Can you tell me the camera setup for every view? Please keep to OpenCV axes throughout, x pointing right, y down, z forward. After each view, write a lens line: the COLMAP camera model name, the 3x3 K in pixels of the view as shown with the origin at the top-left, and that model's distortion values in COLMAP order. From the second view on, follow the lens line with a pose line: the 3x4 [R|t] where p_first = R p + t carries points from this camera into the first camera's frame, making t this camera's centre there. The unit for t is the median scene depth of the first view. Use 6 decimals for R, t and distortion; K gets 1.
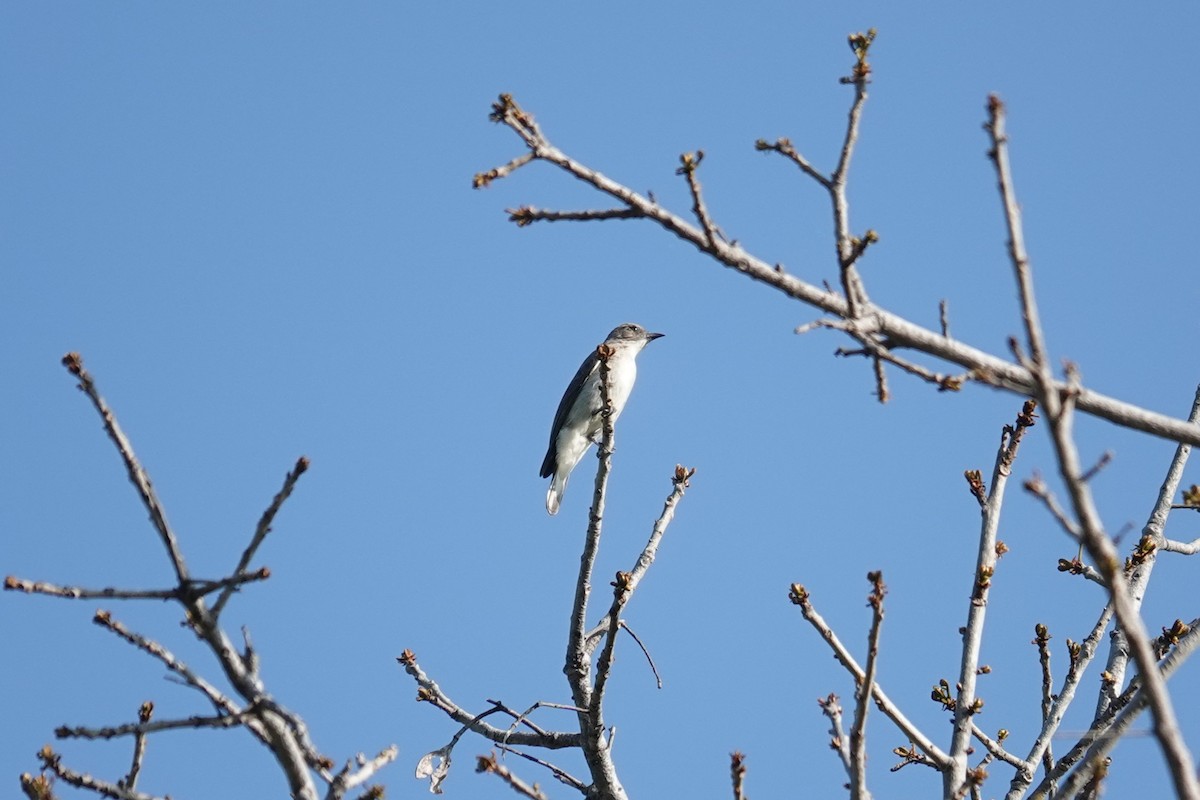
lens RADIAL K [[521.7, 0, 600.0], [0, 521.7, 416.7], [0, 0, 1]] dist [0.000922, -0.000020]
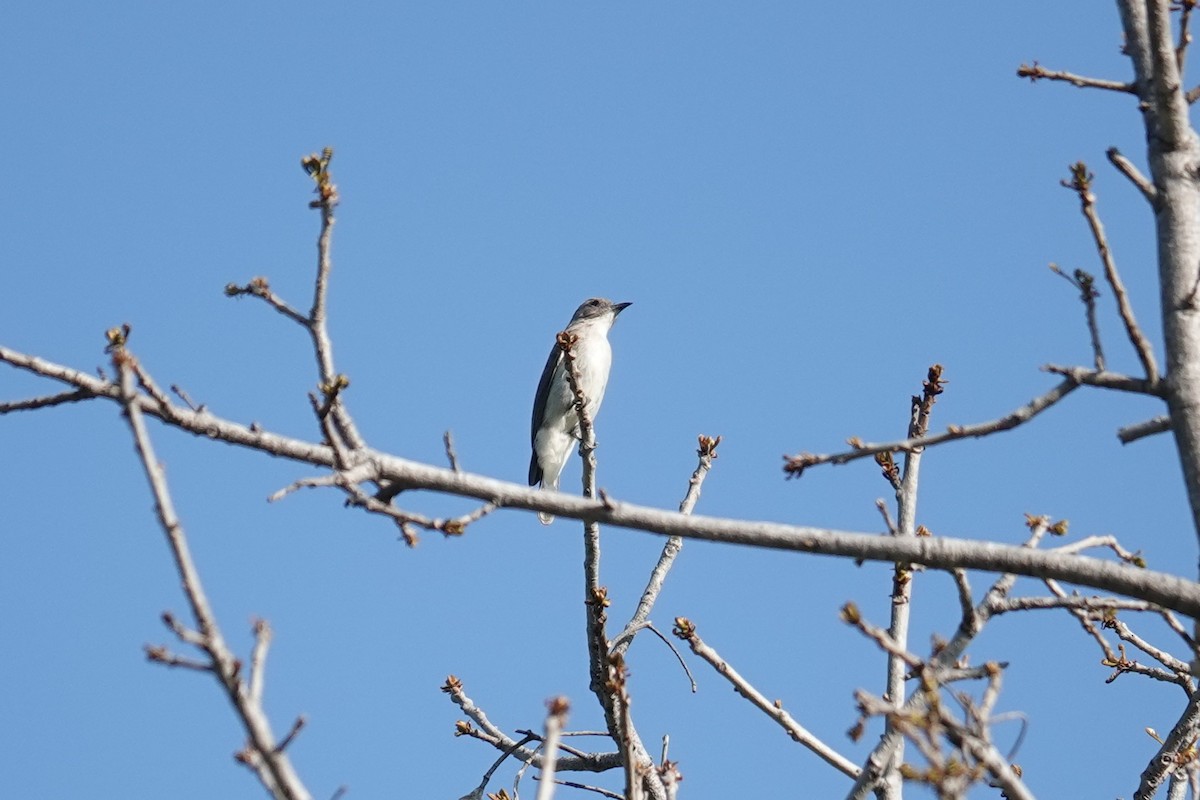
lens RADIAL K [[575.9, 0, 600.0], [0, 575.9, 400.0], [0, 0, 1]] dist [0.001349, 0.000089]
pose [[0.988366, -0.152061, -0.003305, 0.301878], [0.152067, 0.988369, 0.001667, -0.077086], [0.003013, -0.002150, 0.999993, -0.001562]]
